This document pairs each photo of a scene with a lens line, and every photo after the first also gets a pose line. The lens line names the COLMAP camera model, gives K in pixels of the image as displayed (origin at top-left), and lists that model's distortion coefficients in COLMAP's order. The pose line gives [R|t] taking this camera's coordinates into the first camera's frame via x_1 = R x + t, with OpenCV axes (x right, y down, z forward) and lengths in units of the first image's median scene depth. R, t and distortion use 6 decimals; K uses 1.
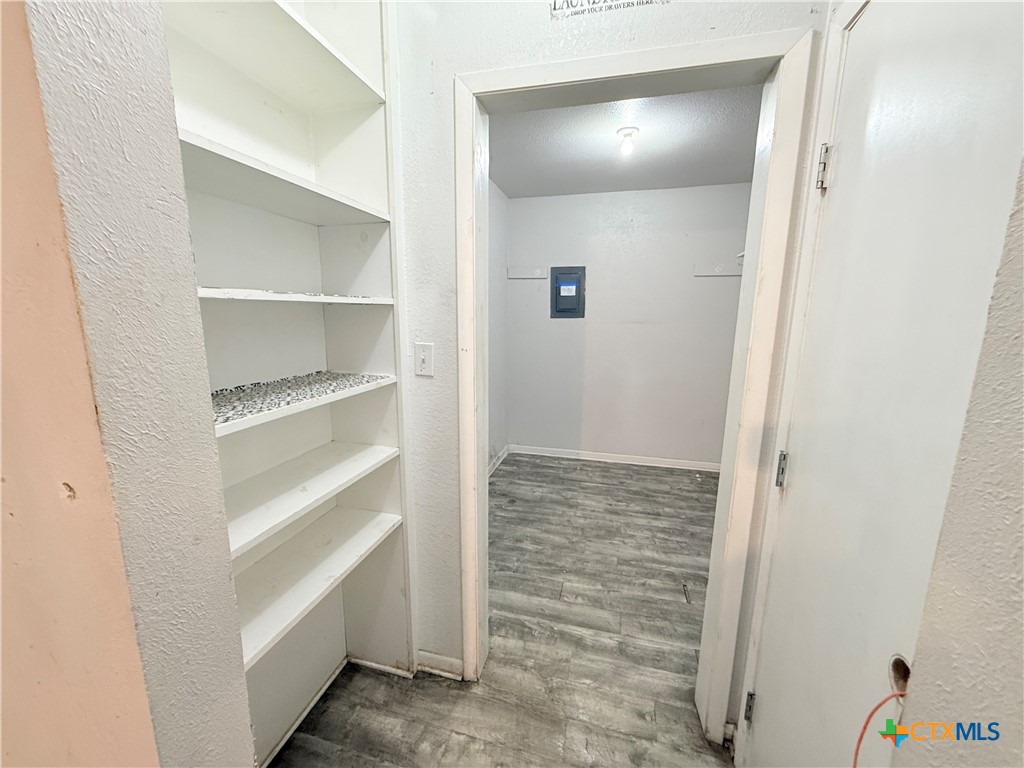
lens RADIAL K [[407.2, 0, 510.4], [0, 407.2, 378.7], [0, 0, 1]] dist [-0.001503, 0.000672]
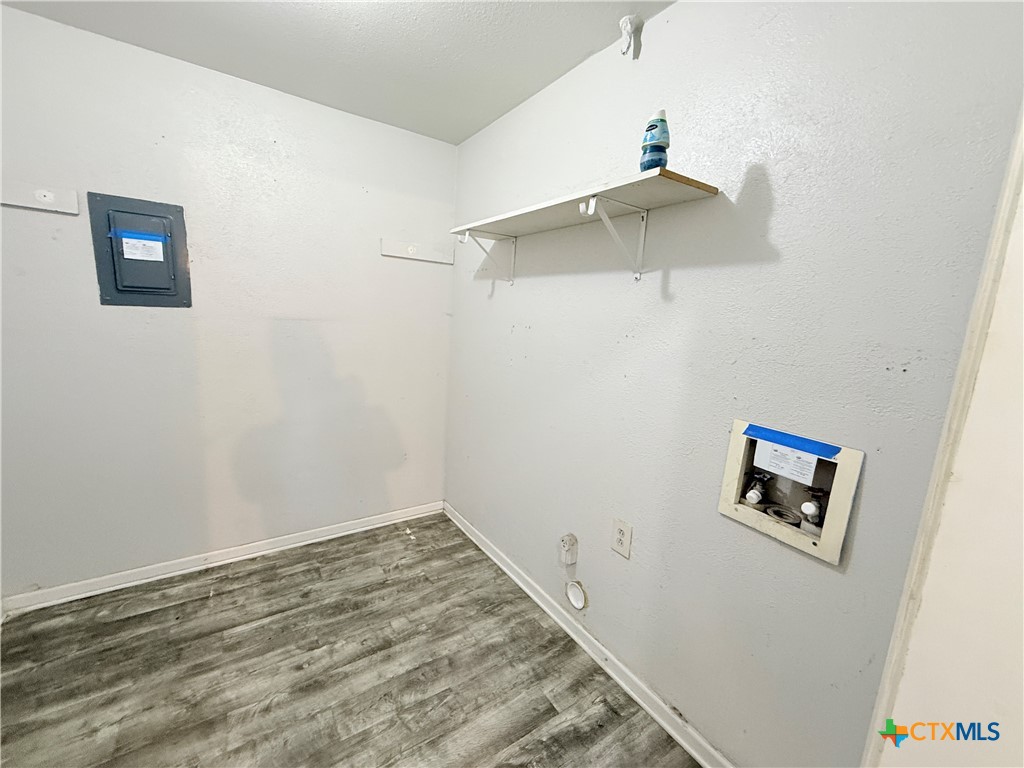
lens RADIAL K [[407.2, 0, 506.5], [0, 407.2, 385.0], [0, 0, 1]] dist [-0.001503, 0.000672]
pose [[0.663726, -0.092259, 0.742264, 0.059747], [0.072656, 0.995623, 0.058782, -0.058064], [-0.744439, 0.014915, 0.667524, 0.396653]]
